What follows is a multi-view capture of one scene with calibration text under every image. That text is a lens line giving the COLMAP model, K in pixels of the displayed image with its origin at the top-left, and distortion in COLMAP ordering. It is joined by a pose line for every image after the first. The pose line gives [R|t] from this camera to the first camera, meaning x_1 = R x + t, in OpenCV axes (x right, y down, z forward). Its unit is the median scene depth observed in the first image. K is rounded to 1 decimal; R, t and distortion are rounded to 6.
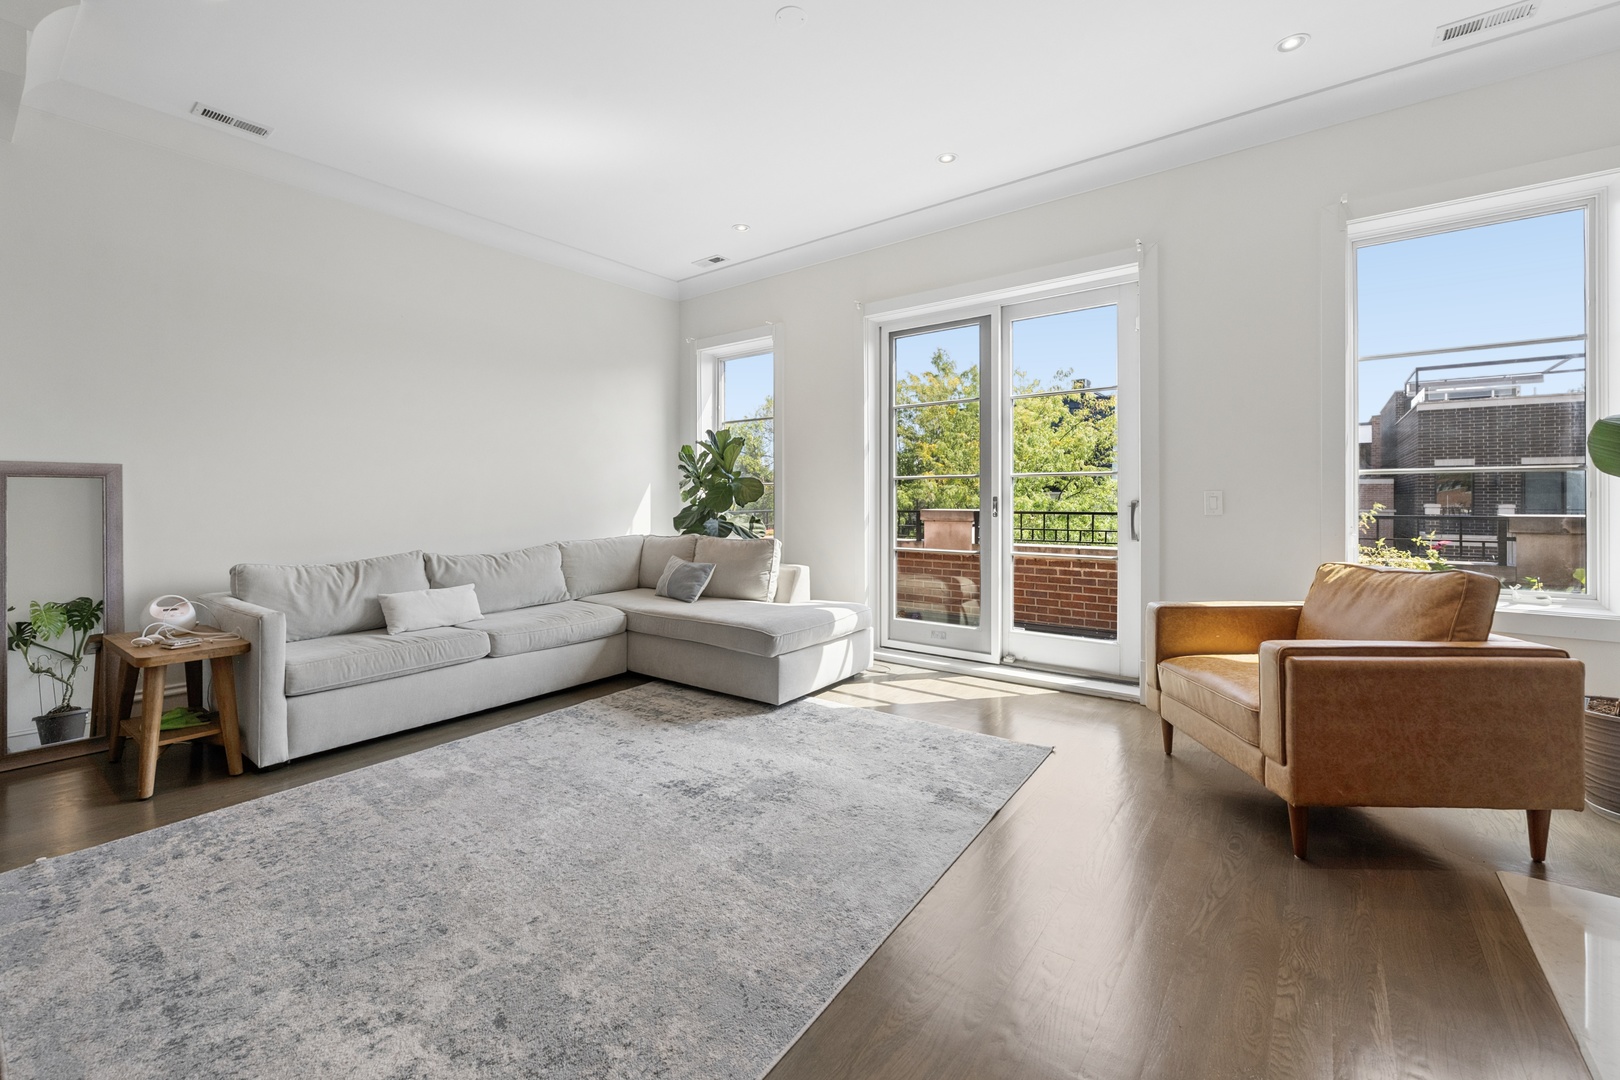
lens RADIAL K [[660.4, 0, 801.3], [0, 660.4, 504.9], [0, 0, 1]] dist [-0.007376, 0.001881]
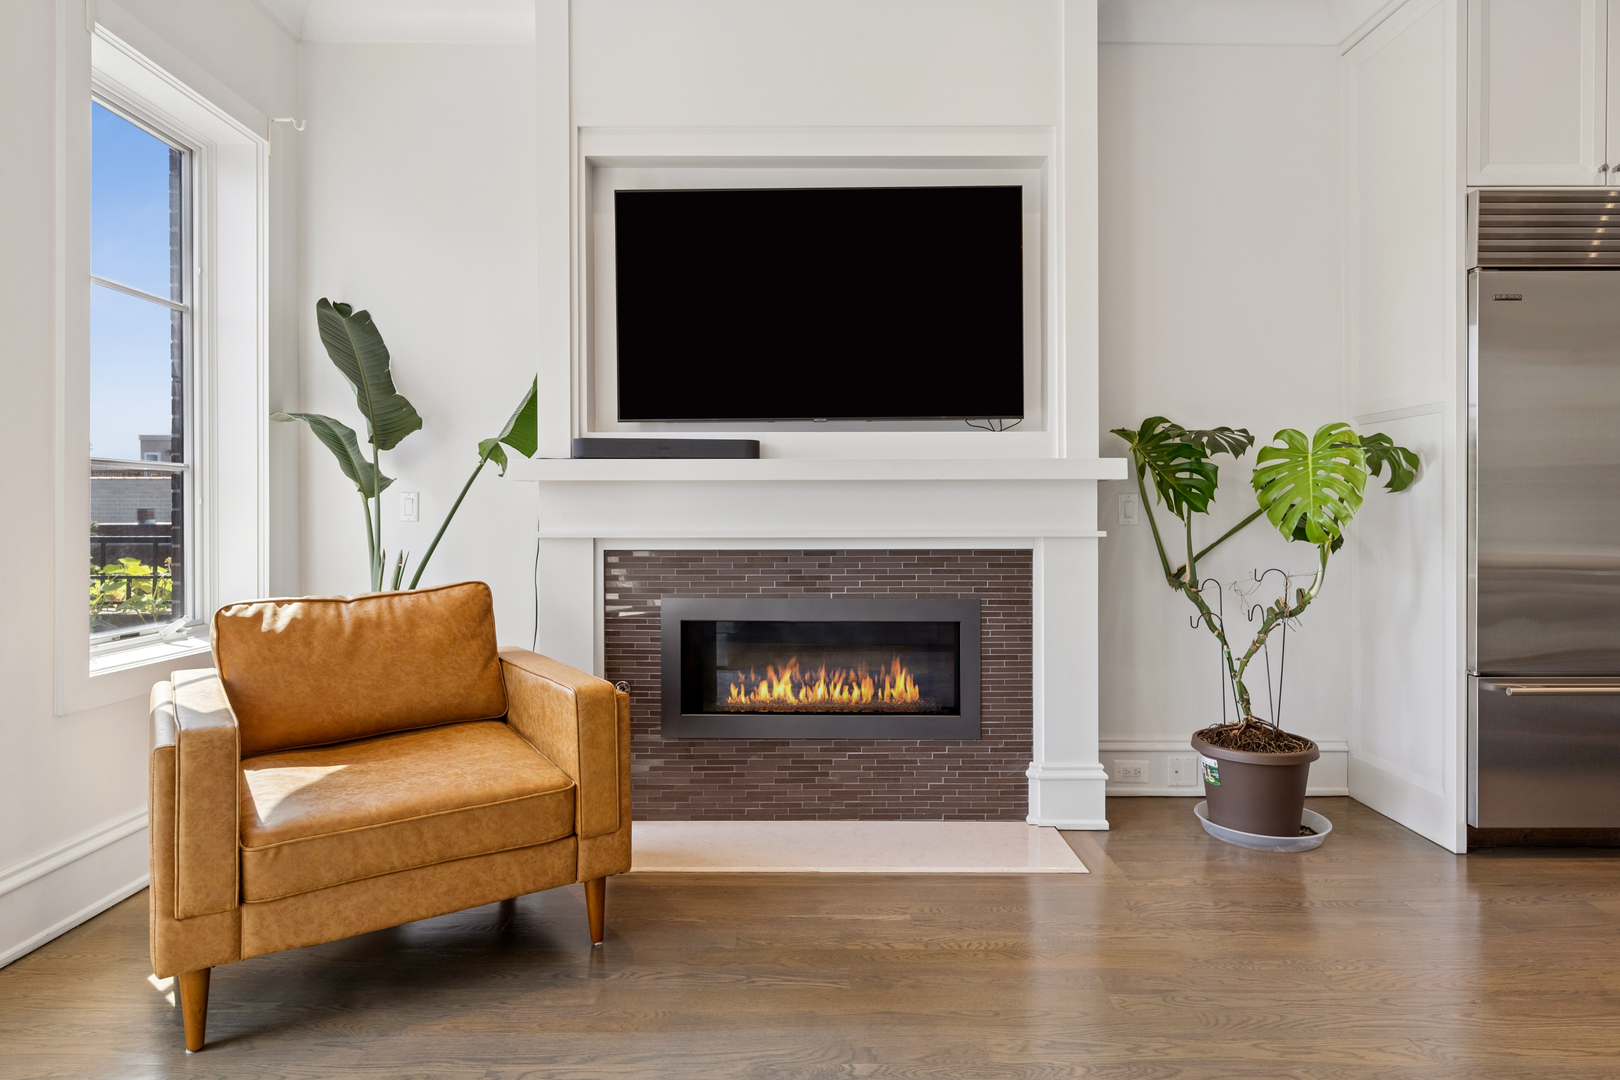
lens RADIAL K [[960.3, 0, 806.8], [0, 960.3, 521.8], [0, 0, 1]] dist [-0.000125, 0.002997]
pose [[-0.621344, -0.001519, 0.783537, -0.178459], [0.010752, 0.999887, 0.010465, 0.005317], [-0.783464, 0.014927, -0.621257, 0.831867]]
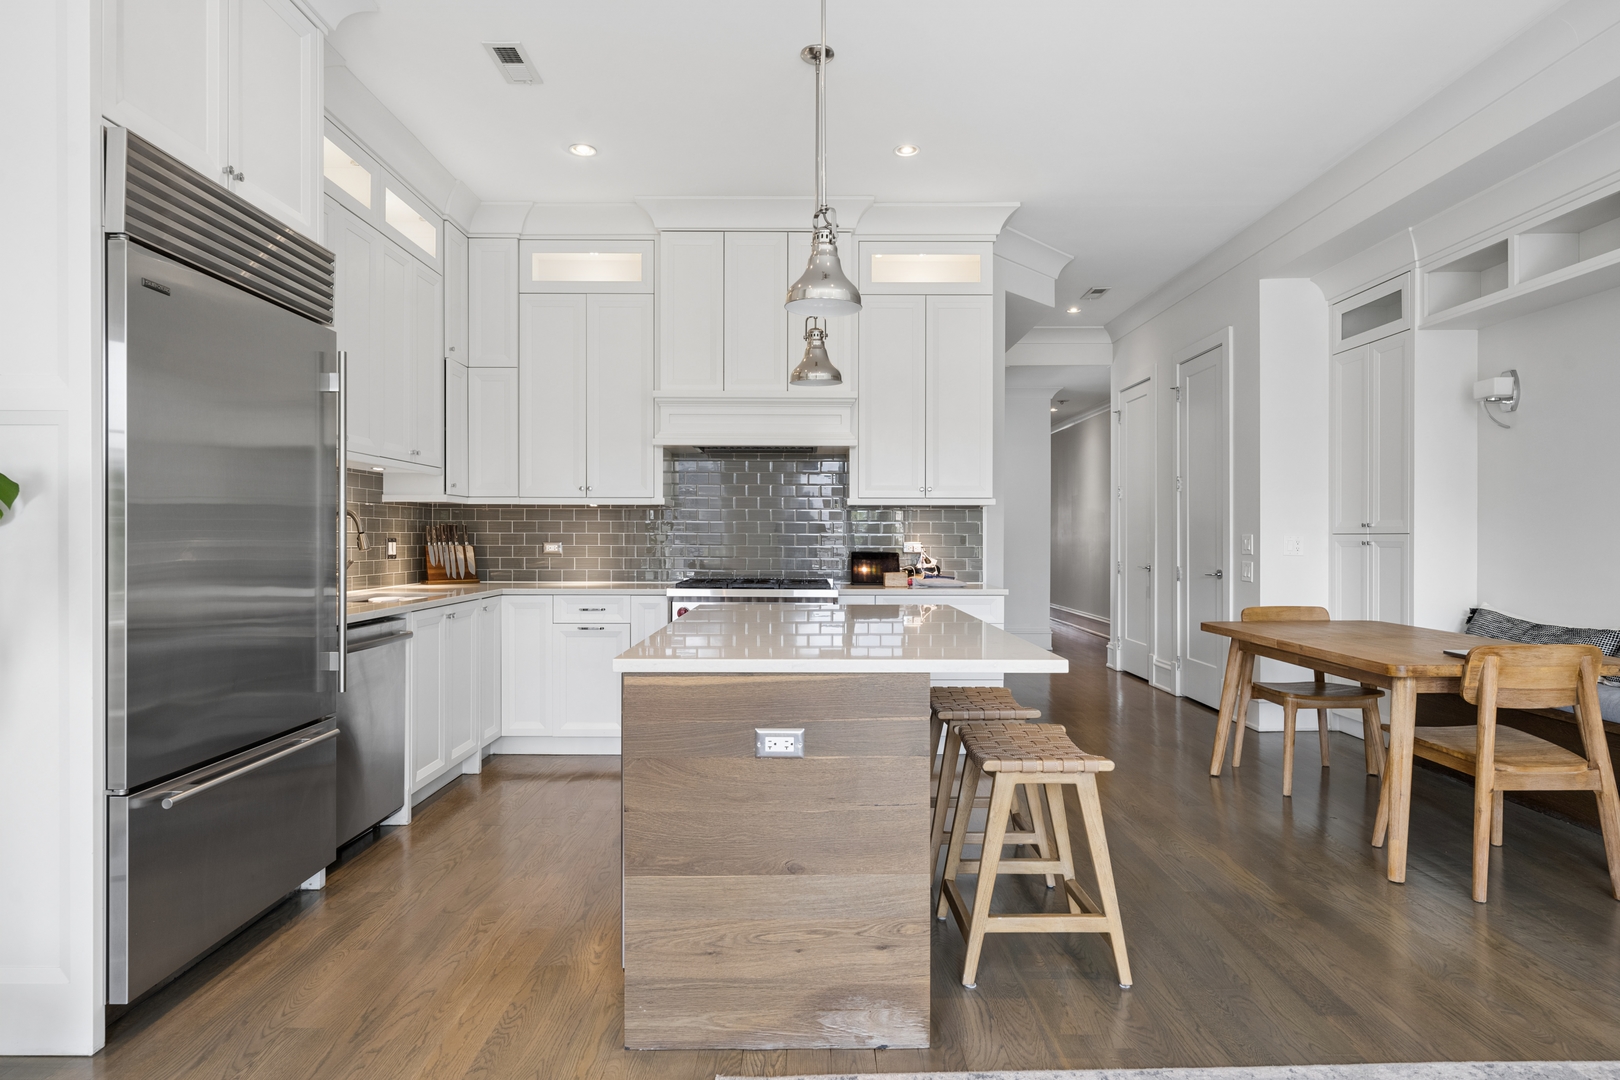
lens RADIAL K [[881.4, 0, 811.0], [0, 881.4, 538.0], [0, 0, 1]] dist [-0.000328, 0.002280]
pose [[-0.781838, 0.005875, -0.623453, 0.109658], [-0.000656, 0.999947, 0.010245, -0.013522], [0.623481, 0.008419, -0.781793, 0.575721]]
